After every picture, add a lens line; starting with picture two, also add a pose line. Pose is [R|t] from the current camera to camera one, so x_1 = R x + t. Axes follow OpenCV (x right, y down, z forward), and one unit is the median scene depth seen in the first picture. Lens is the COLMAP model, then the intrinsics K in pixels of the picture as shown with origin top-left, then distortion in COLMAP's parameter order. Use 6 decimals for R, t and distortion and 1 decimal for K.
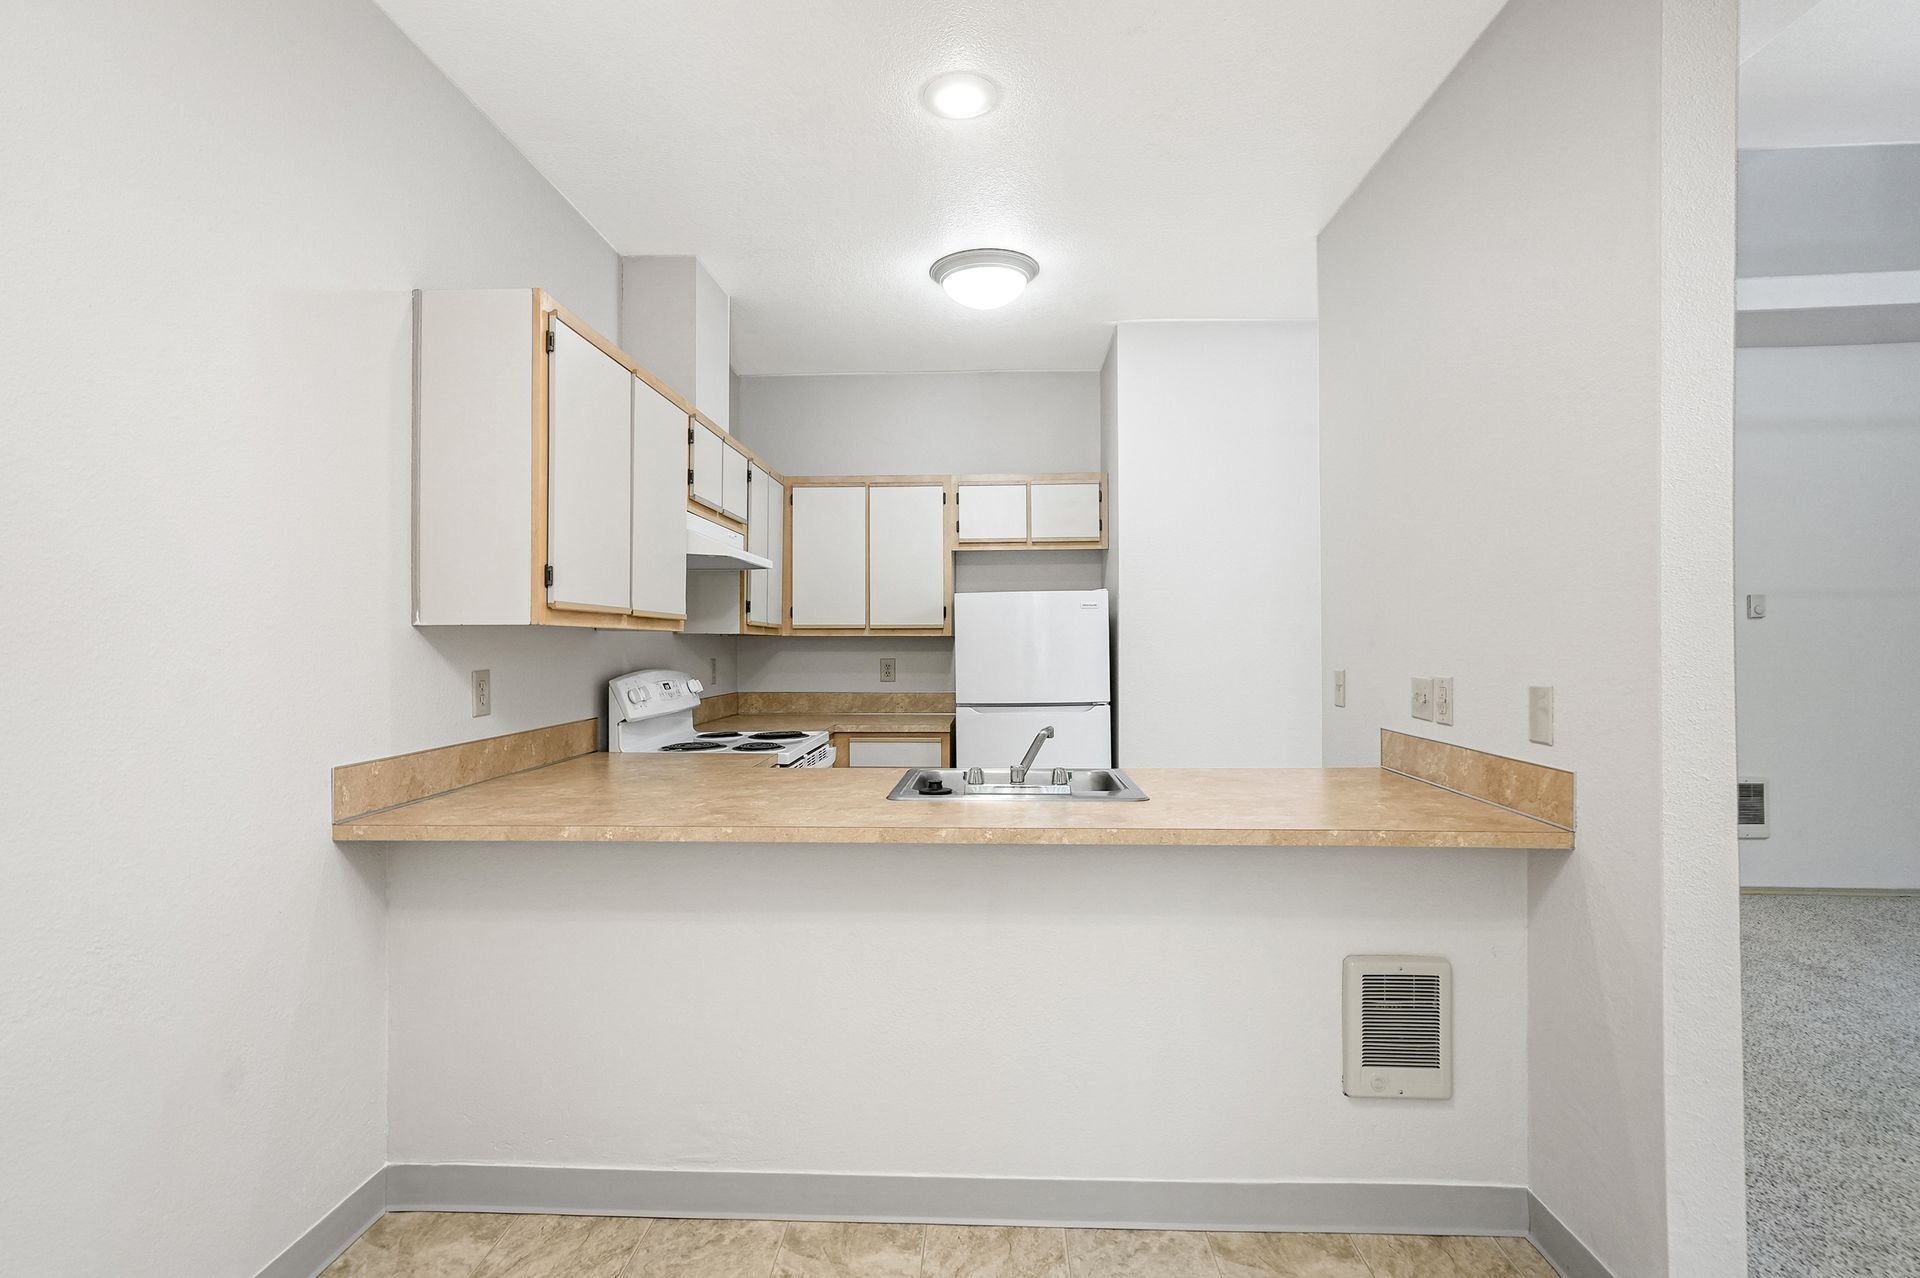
lens RADIAL K [[898.0, 0, 975.0], [0, 898.0, 636.4], [0, 0, 1]] dist [-0.007312, 0.007192]
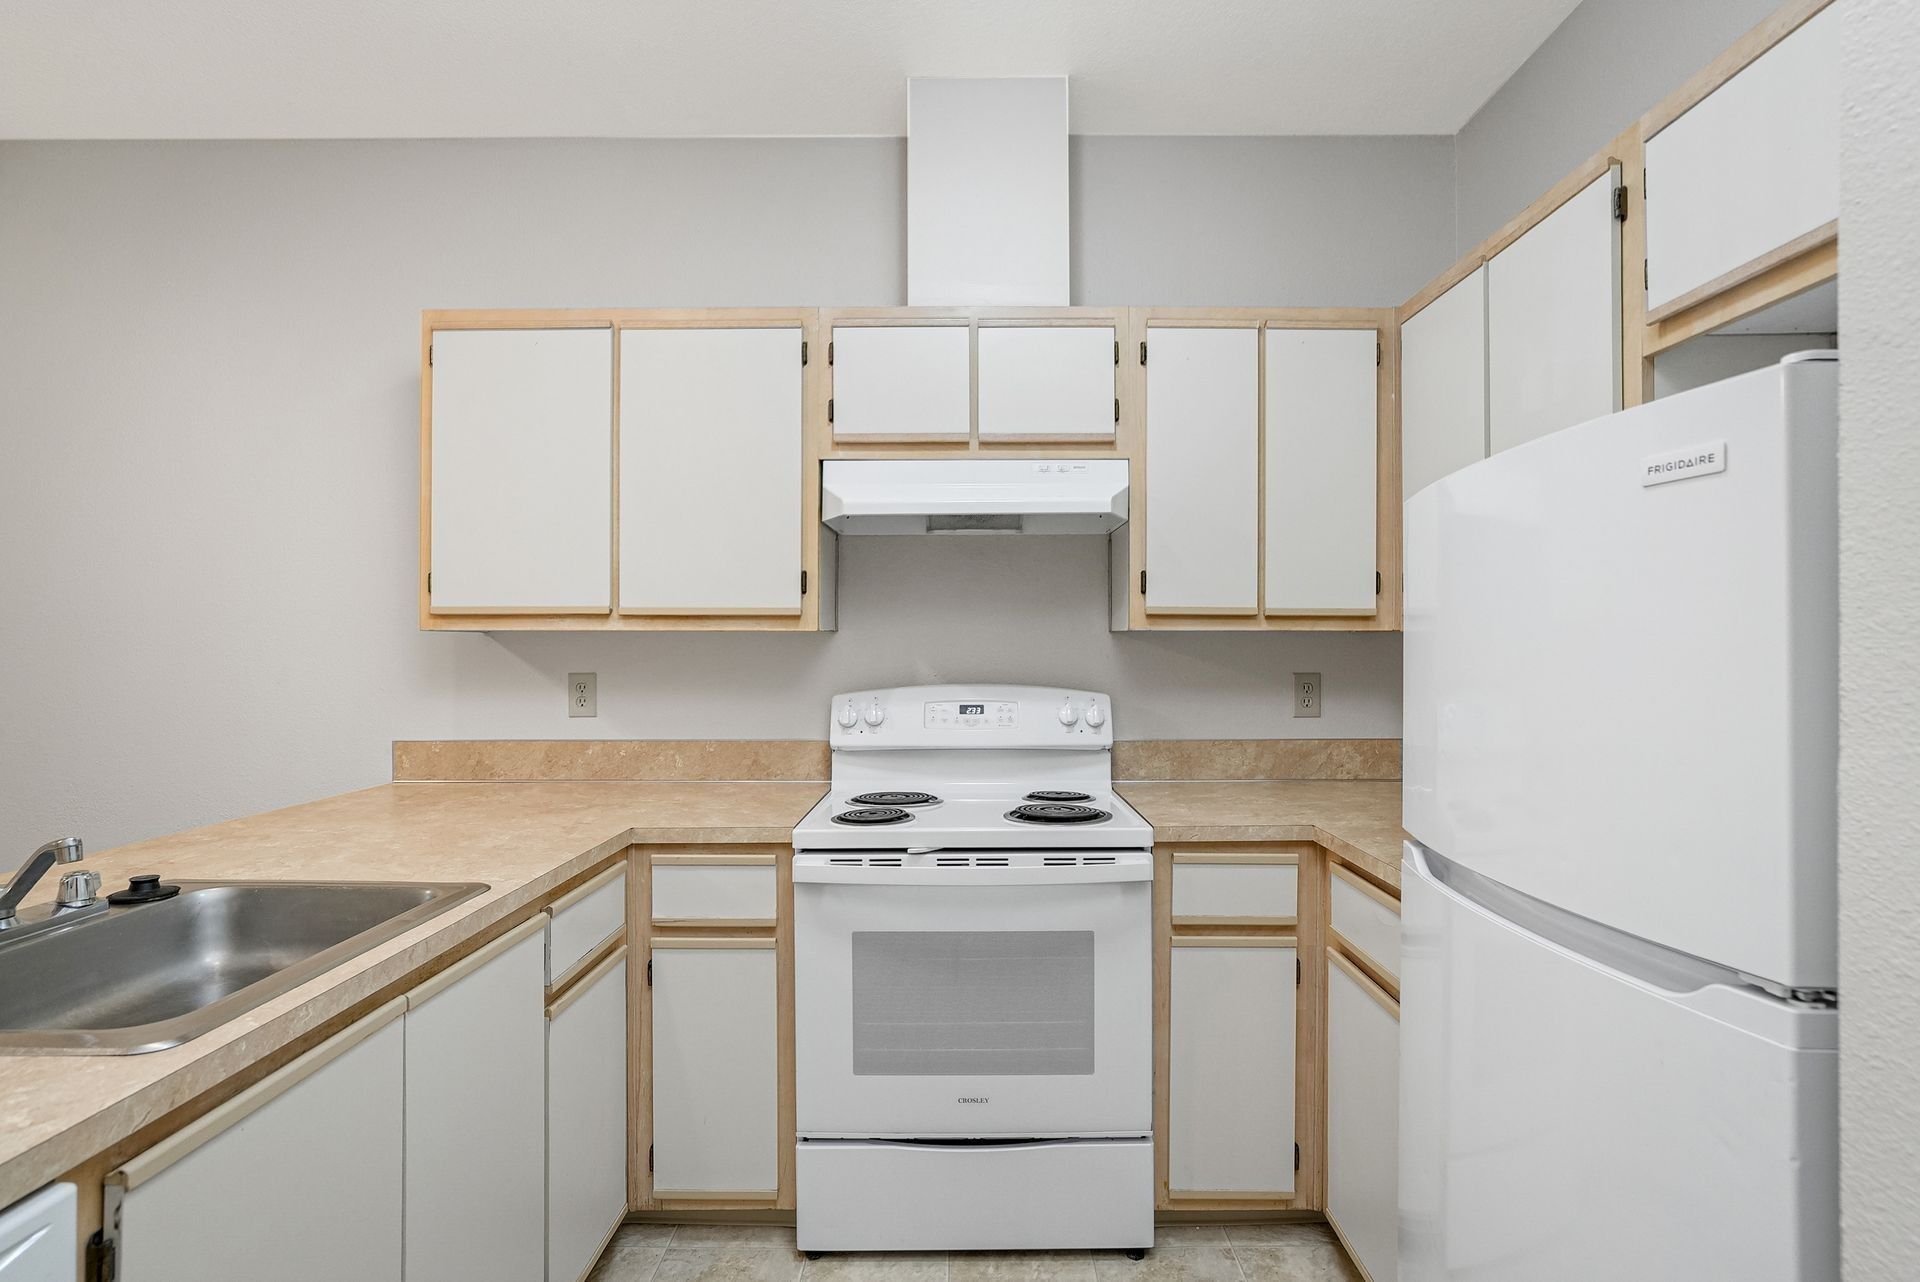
lens RADIAL K [[971.1, 0, 962.7], [0, 971.1, 636.2], [0, 0, 1]] dist [-0.013084, 0.004747]
pose [[0.025821, -0.005155, -0.999653, 0.515766], [0.009214, 0.999945, -0.004919, 0.004055], [0.999624, -0.009084, 0.025867, 1.247264]]
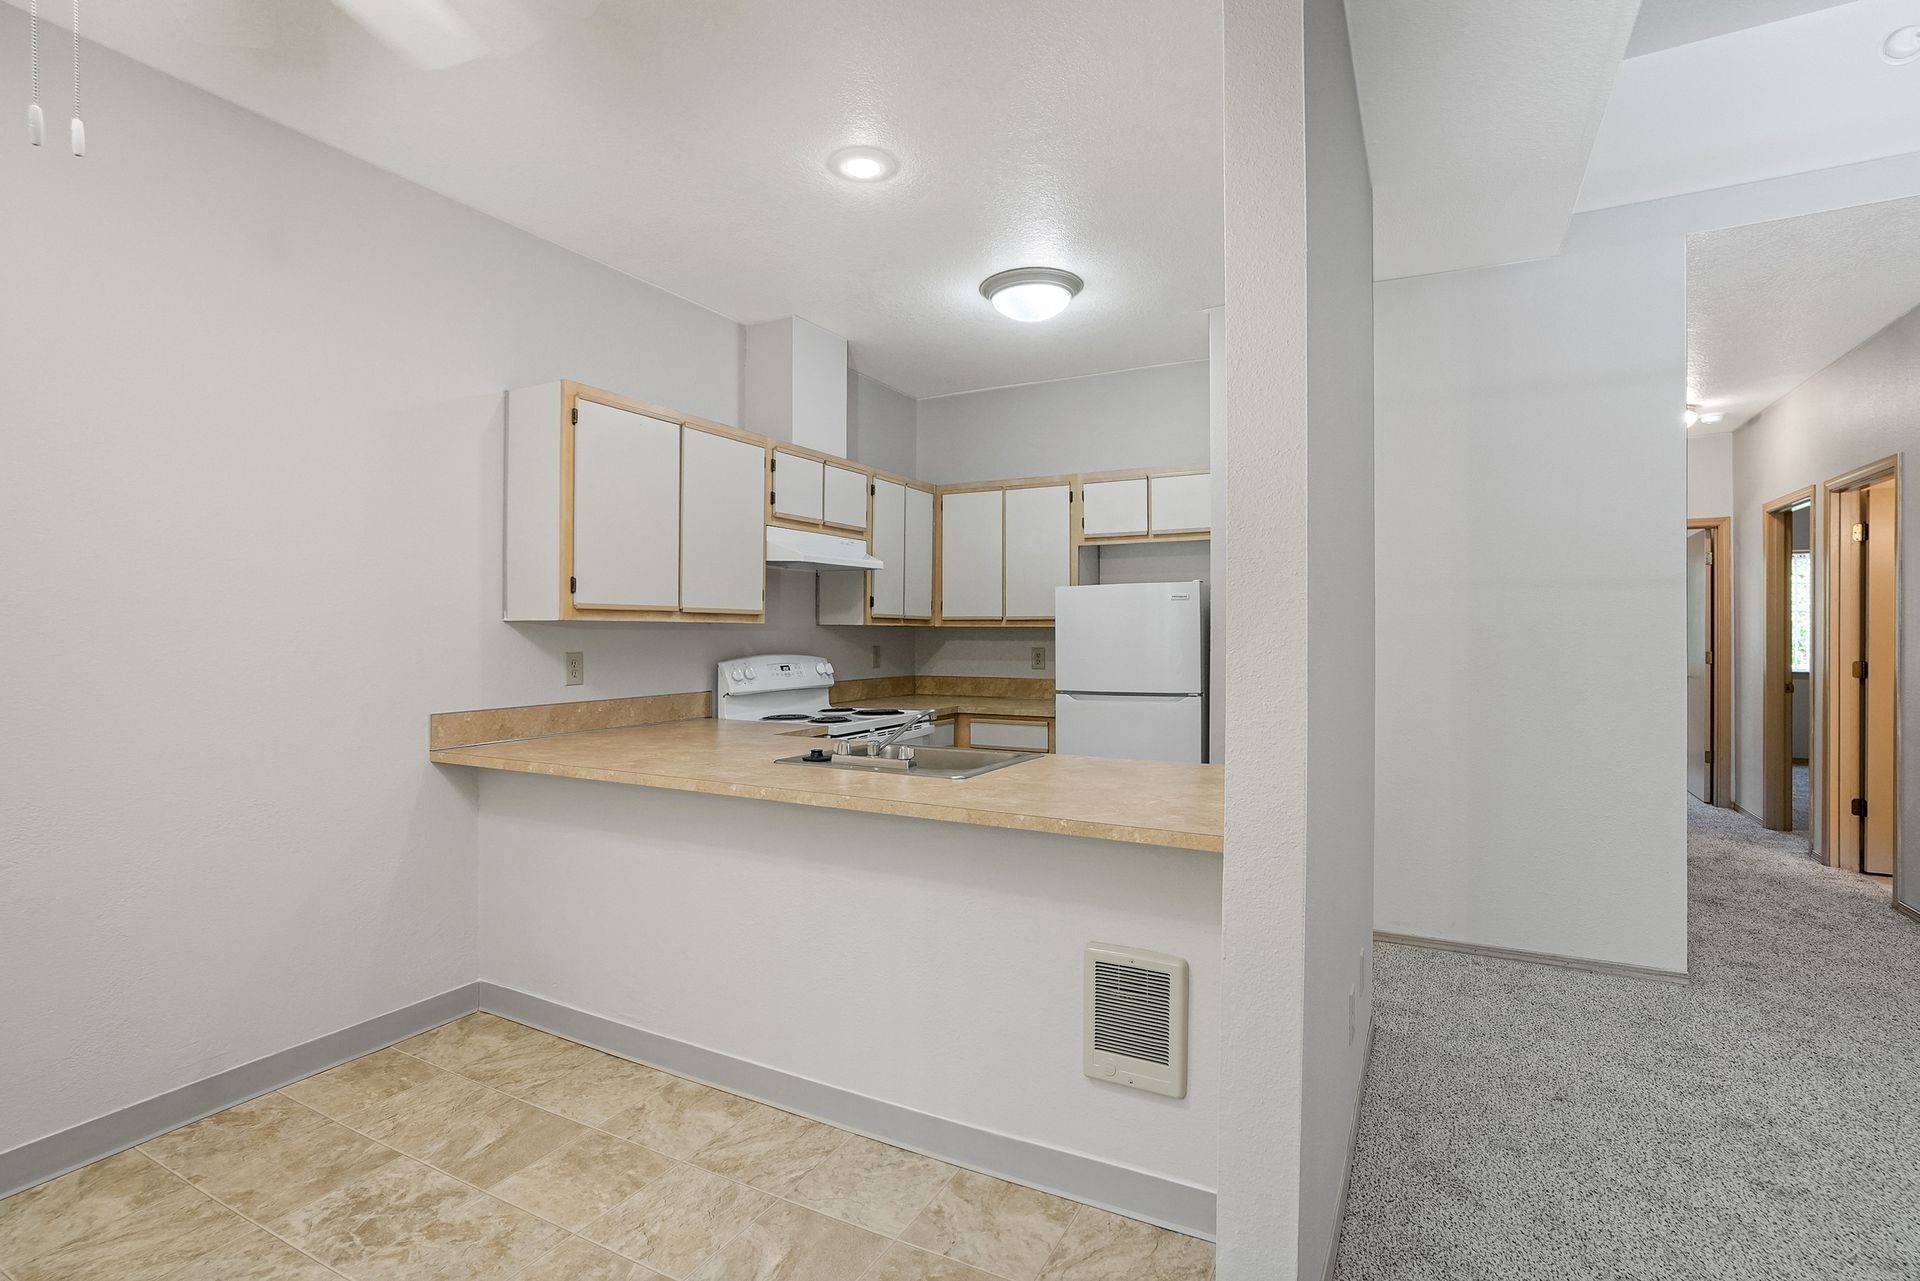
lens RADIAL K [[898.0, 0, 998.1], [0, 898.0, 637.4], [0, 0, 1]] dist [-0.007312, 0.007192]
pose [[0.904075, 0.008367, -0.427292, 0.565674], [-0.002035, 0.999881, 0.015272, -0.007236], [0.427369, -0.012937, 0.903985, 0.017821]]
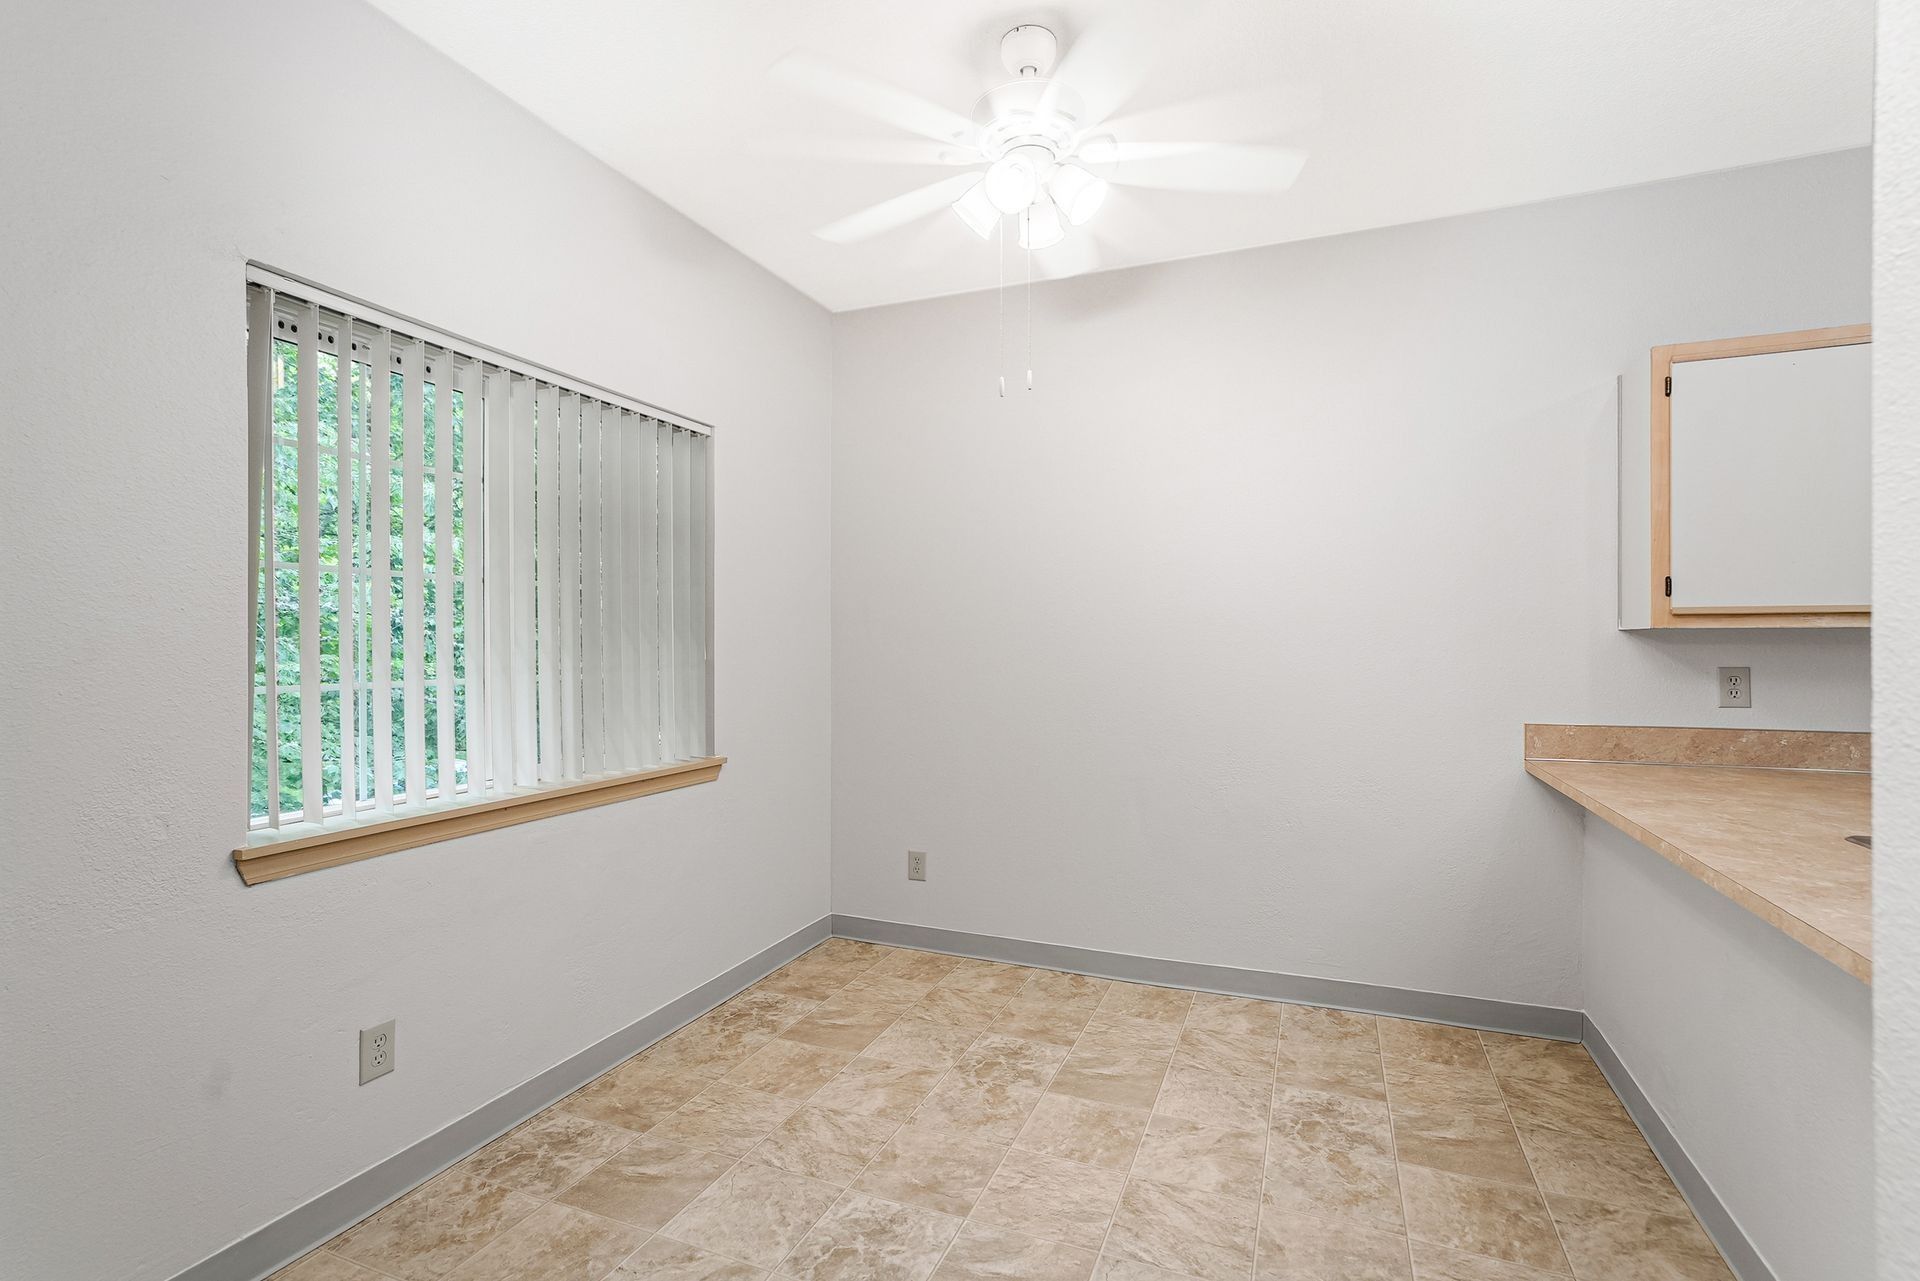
lens RADIAL K [[898.0, 0, 922.7], [0, 898.0, 639.7], [0, 0, 1]] dist [-0.007312, 0.007192]
pose [[-0.364567, -0.000474, -0.931177, 0.768349], [0.012246, 0.999911, -0.005304, -0.002677], [0.931097, -0.013337, -0.364529, 0.409005]]
